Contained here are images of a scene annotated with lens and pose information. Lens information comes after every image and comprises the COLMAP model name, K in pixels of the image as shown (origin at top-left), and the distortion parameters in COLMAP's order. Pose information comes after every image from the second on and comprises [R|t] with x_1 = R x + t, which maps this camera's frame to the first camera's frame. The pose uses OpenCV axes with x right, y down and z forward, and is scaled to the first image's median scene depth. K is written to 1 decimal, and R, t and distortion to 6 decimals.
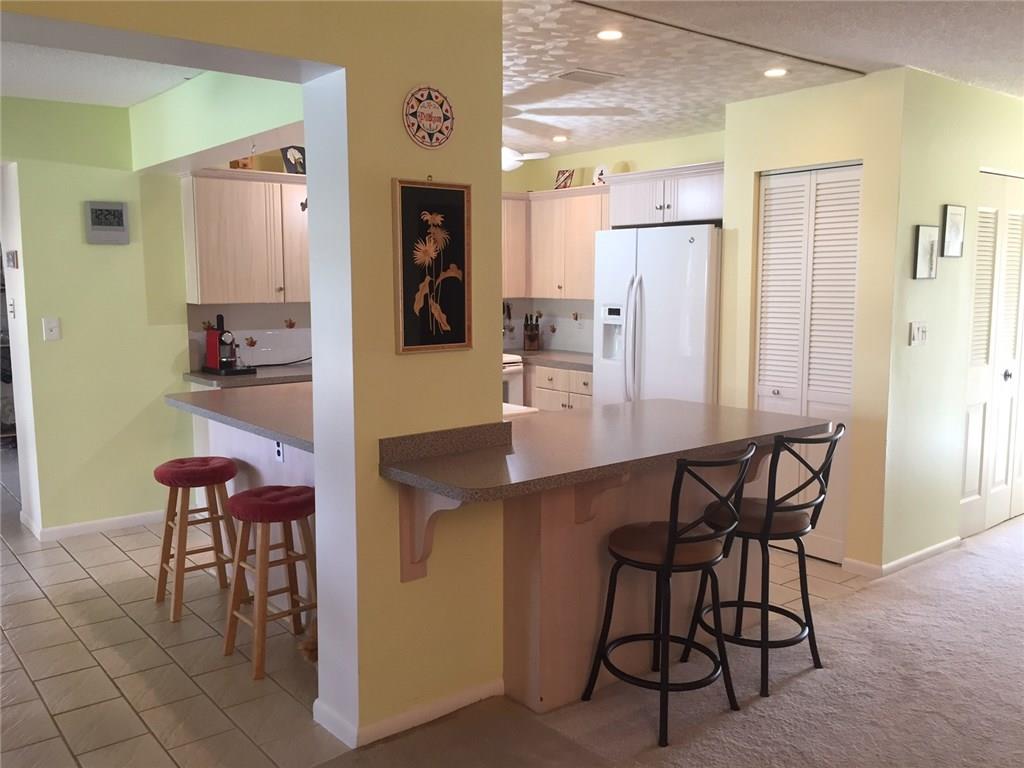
lens RADIAL K [[878.9, 0, 509.1], [0, 878.9, 383.0], [0, 0, 1]] dist [0.064365, -0.036261]
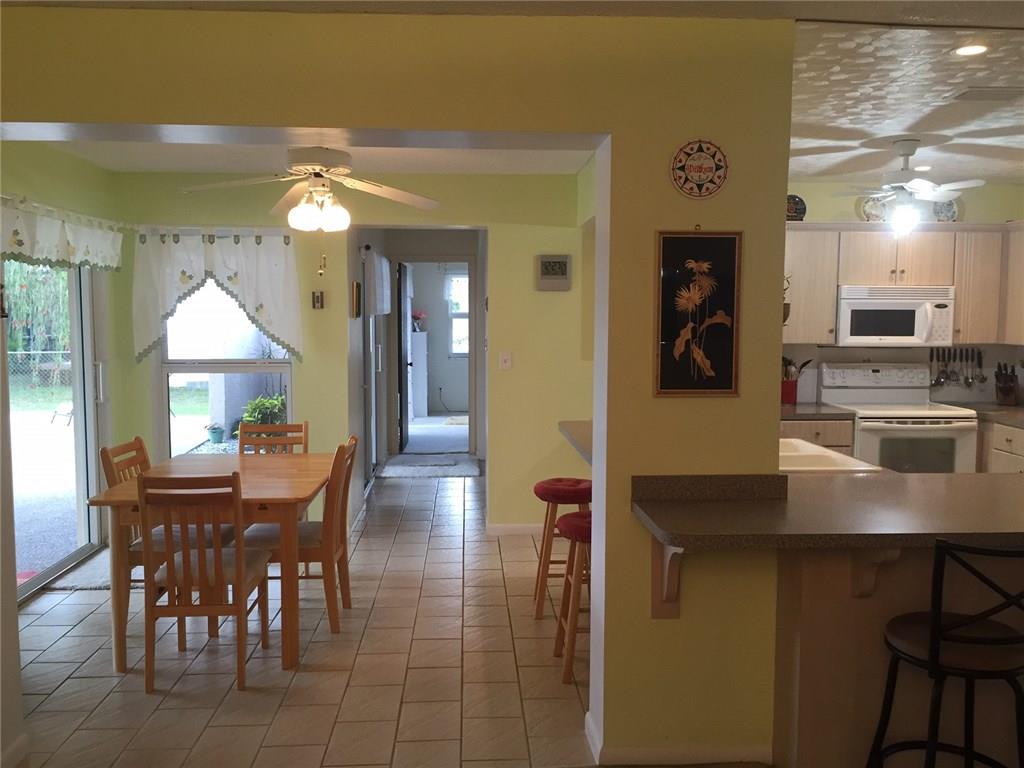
lens RADIAL K [[878.9, 0, 518.3], [0, 878.9, 386.2], [0, 0, 1]] dist [0.064365, -0.036261]
pose [[0.822795, 0.052710, -0.565889, 0.321019], [-0.075160, 0.997036, -0.016412, -0.015121], [0.563347, 0.056035, 0.824318, 0.045735]]
